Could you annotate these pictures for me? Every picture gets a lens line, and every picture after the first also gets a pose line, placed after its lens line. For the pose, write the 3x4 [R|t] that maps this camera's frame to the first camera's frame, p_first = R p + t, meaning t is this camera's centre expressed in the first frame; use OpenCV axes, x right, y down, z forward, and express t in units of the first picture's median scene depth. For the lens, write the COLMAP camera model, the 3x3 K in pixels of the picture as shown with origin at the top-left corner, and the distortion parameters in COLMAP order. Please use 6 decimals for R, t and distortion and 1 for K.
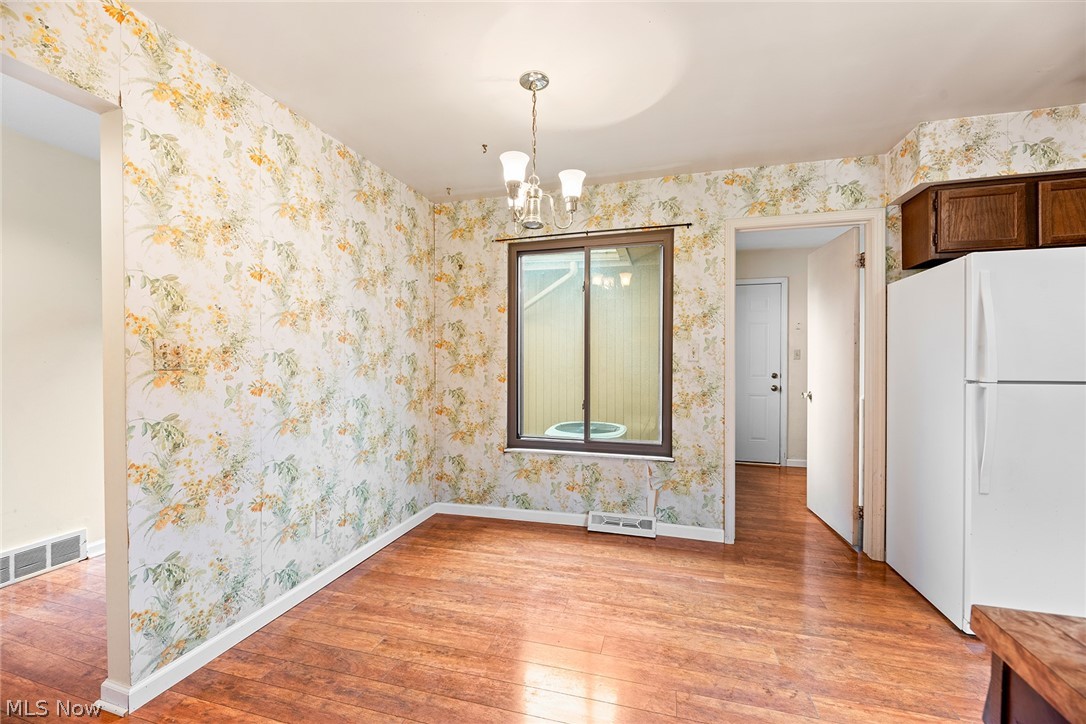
lens RADIAL K [[441.7, 0, 540.5], [0, 441.7, 366.2], [0, 0, 1]] dist [-0.001197, -0.004374]
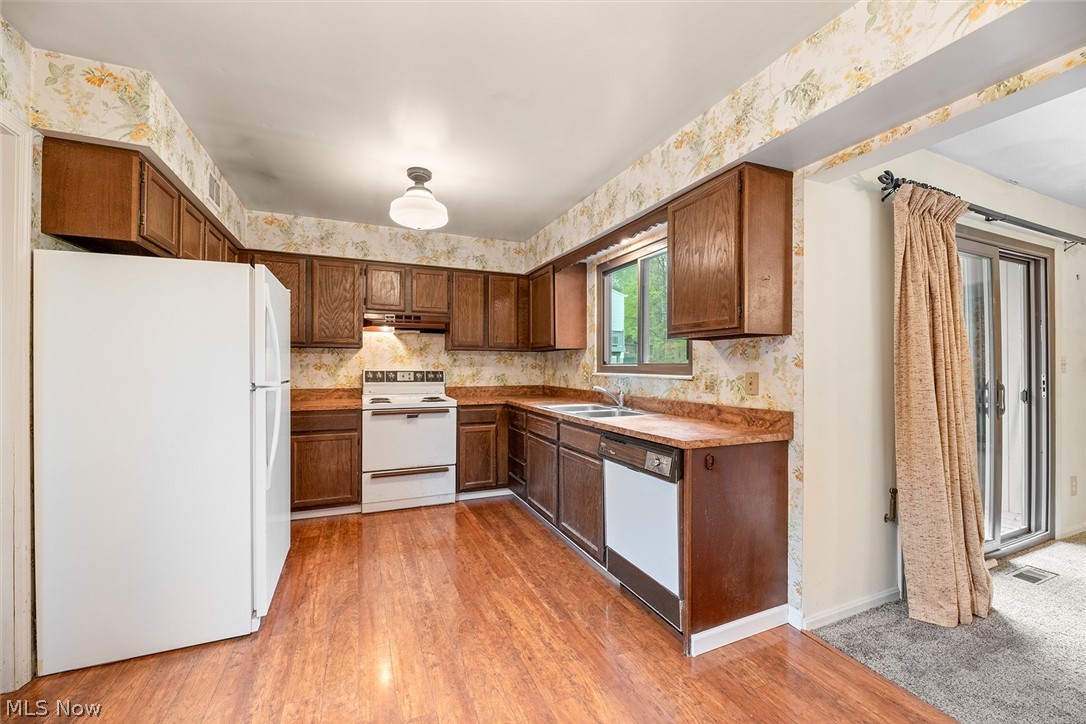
lens RADIAL K [[441.7, 0, 528.9], [0, 441.7, 370.4], [0, 0, 1]] dist [-0.001197, -0.004374]
pose [[-0.616820, -0.004174, 0.787093, -0.154392], [0.006576, 0.999924, 0.010456, -0.006941], [-0.787077, 0.011625, -0.616746, 0.735824]]
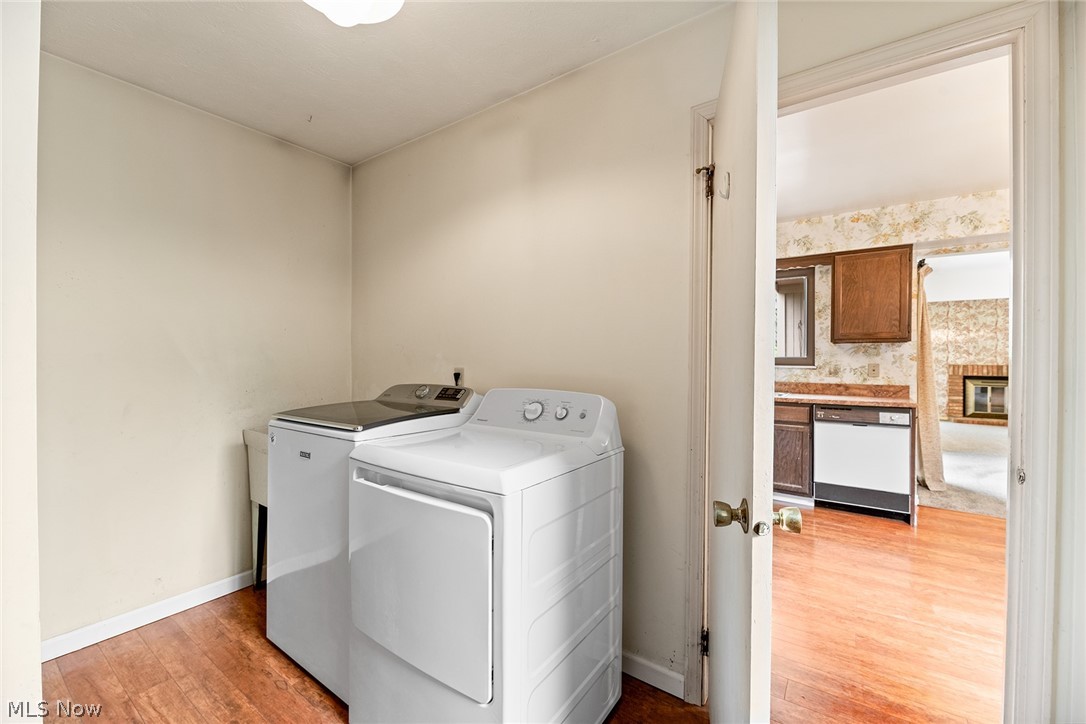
lens RADIAL K [[441.7, 0, 532.5], [0, 441.7, 366.4], [0, 0, 1]] dist [-0.001197, -0.004374]
pose [[-0.942092, -0.005722, 0.335305, 0.704029], [0.002661, 0.999695, 0.024536, -0.018741], [-0.335343, 0.024007, -0.941790, 1.491473]]
